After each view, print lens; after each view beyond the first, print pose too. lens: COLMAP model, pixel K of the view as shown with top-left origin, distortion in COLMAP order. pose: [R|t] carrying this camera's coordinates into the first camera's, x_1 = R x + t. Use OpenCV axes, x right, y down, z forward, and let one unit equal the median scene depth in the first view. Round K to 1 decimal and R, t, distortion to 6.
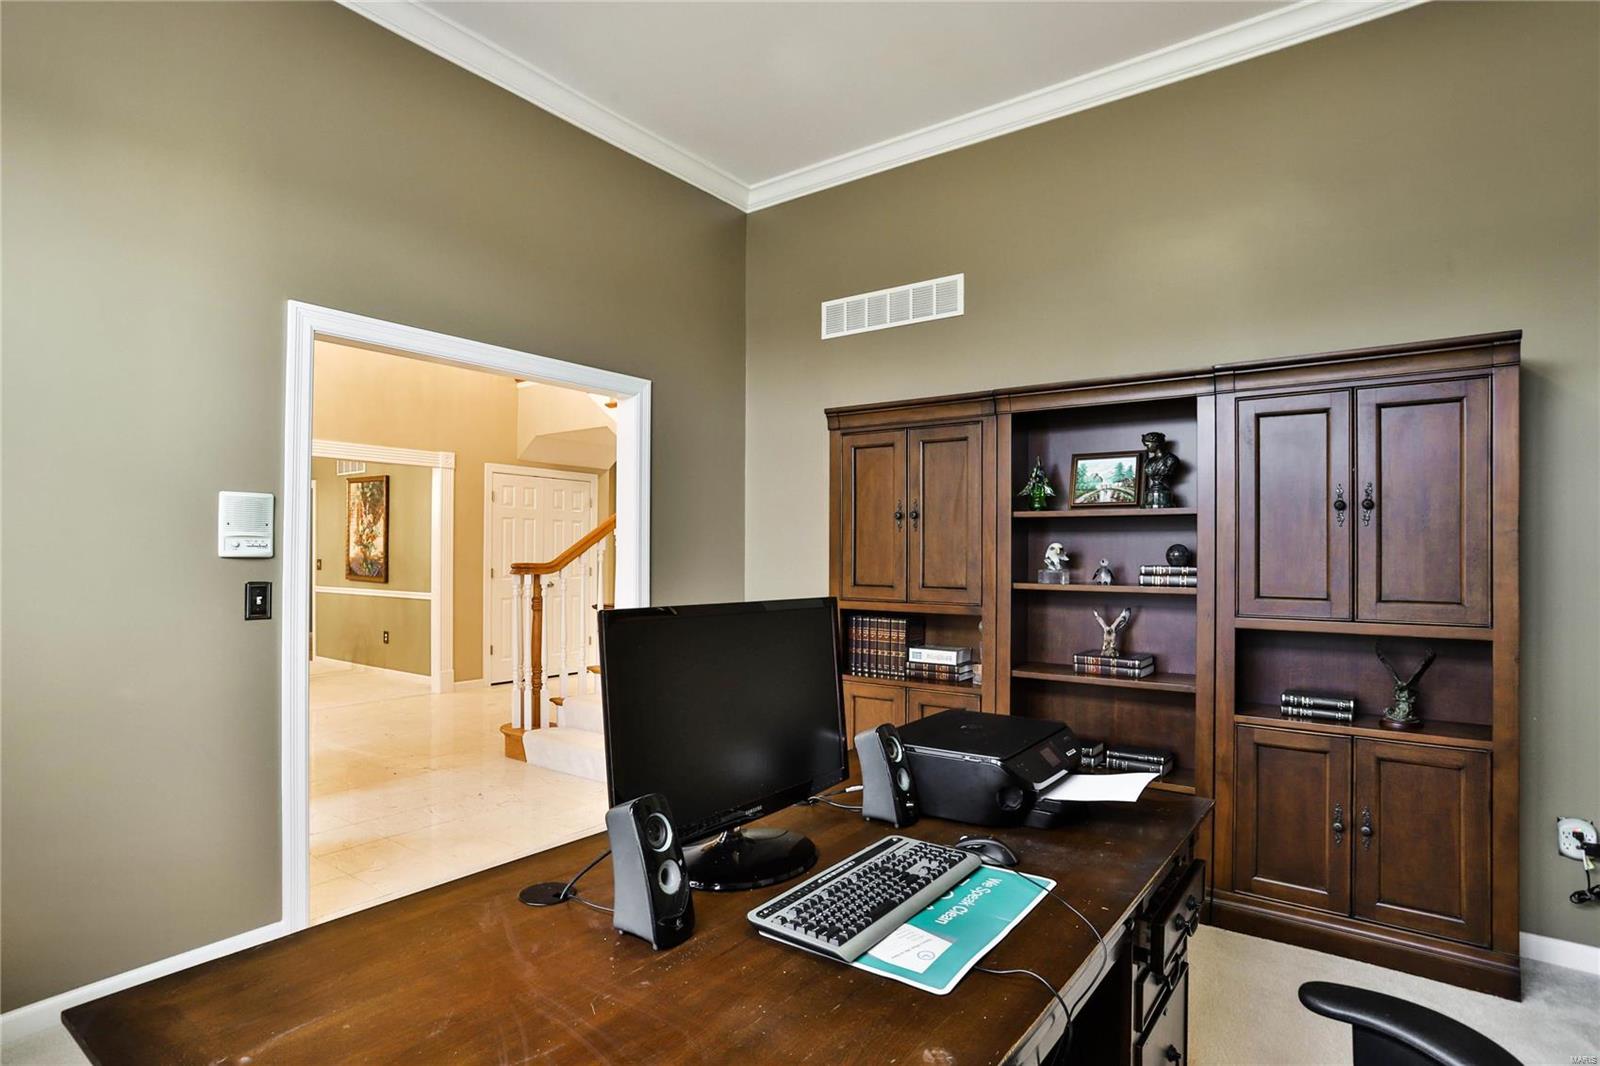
lens RADIAL K [[832.8, 0, 790.3], [0, 832.8, 535.0], [0, 0, 1]] dist [-0.000953, 0.000336]
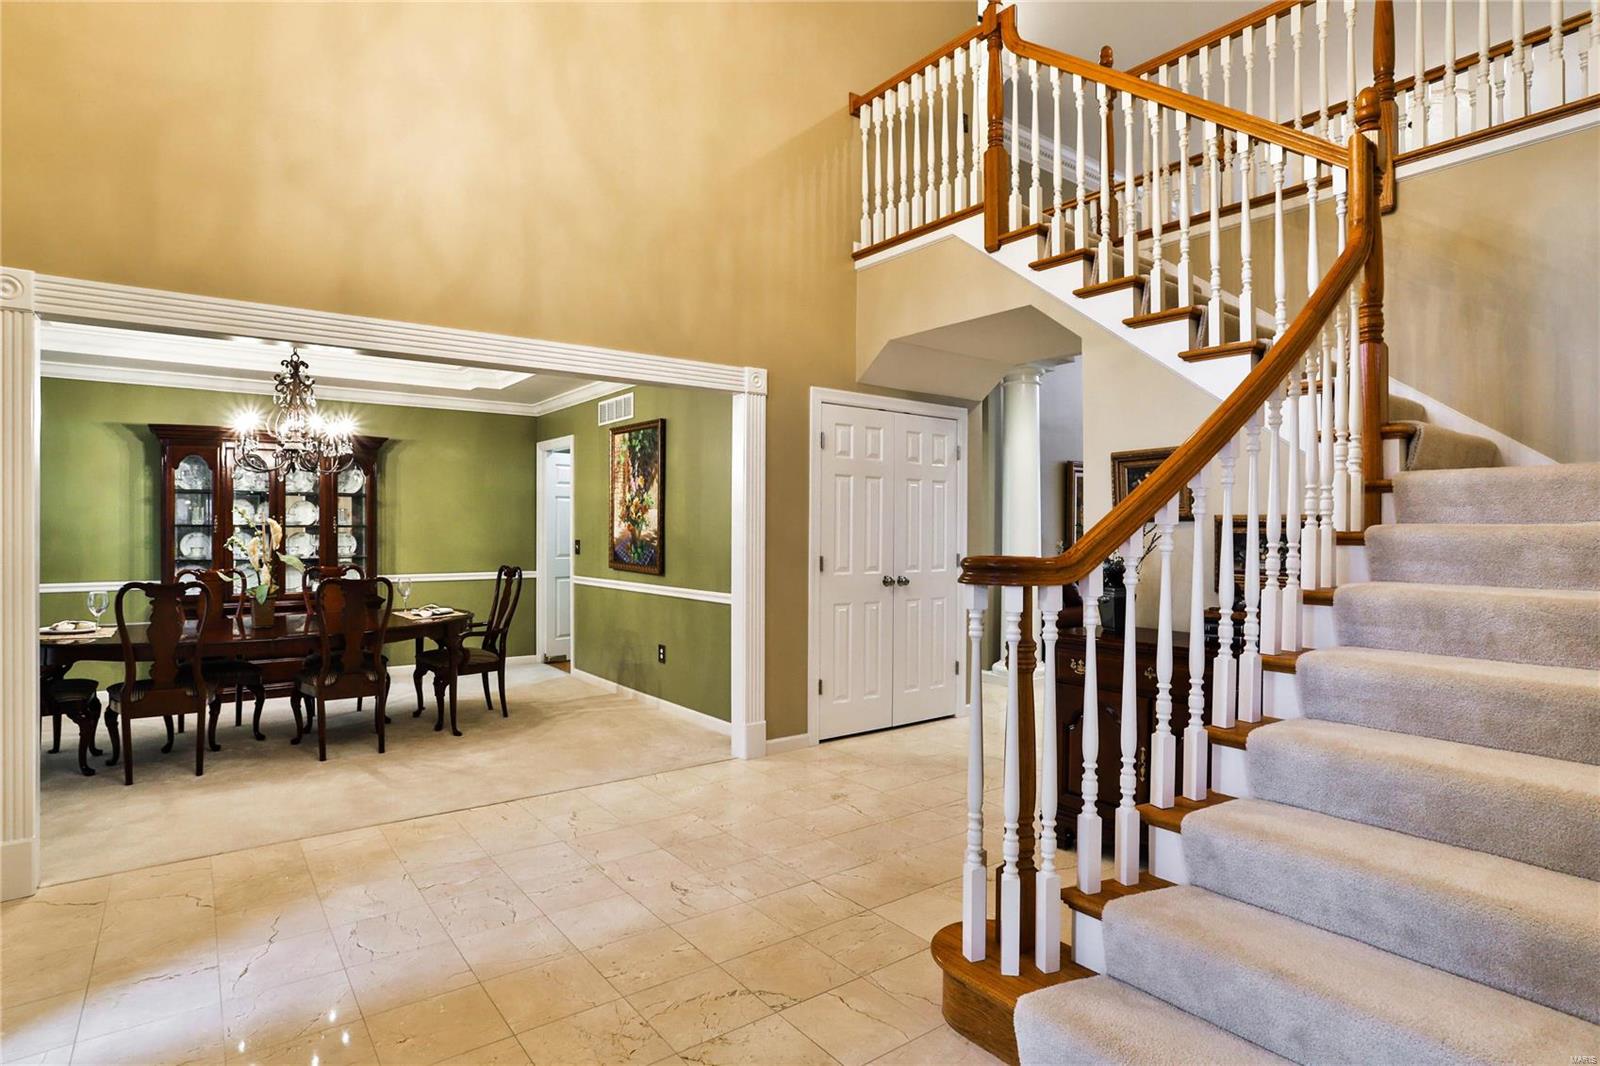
lens RADIAL K [[878.0, 0, 806.6], [0, 878.0, 516.7], [0, 0, 1]] dist [-0.000929, -0.000170]
pose [[0.963393, -0.002592, -0.268079, -0.180150], [0.003168, 0.999994, 0.001717, 0.008749], [0.268073, -0.002503, 0.963395, 0.341633]]
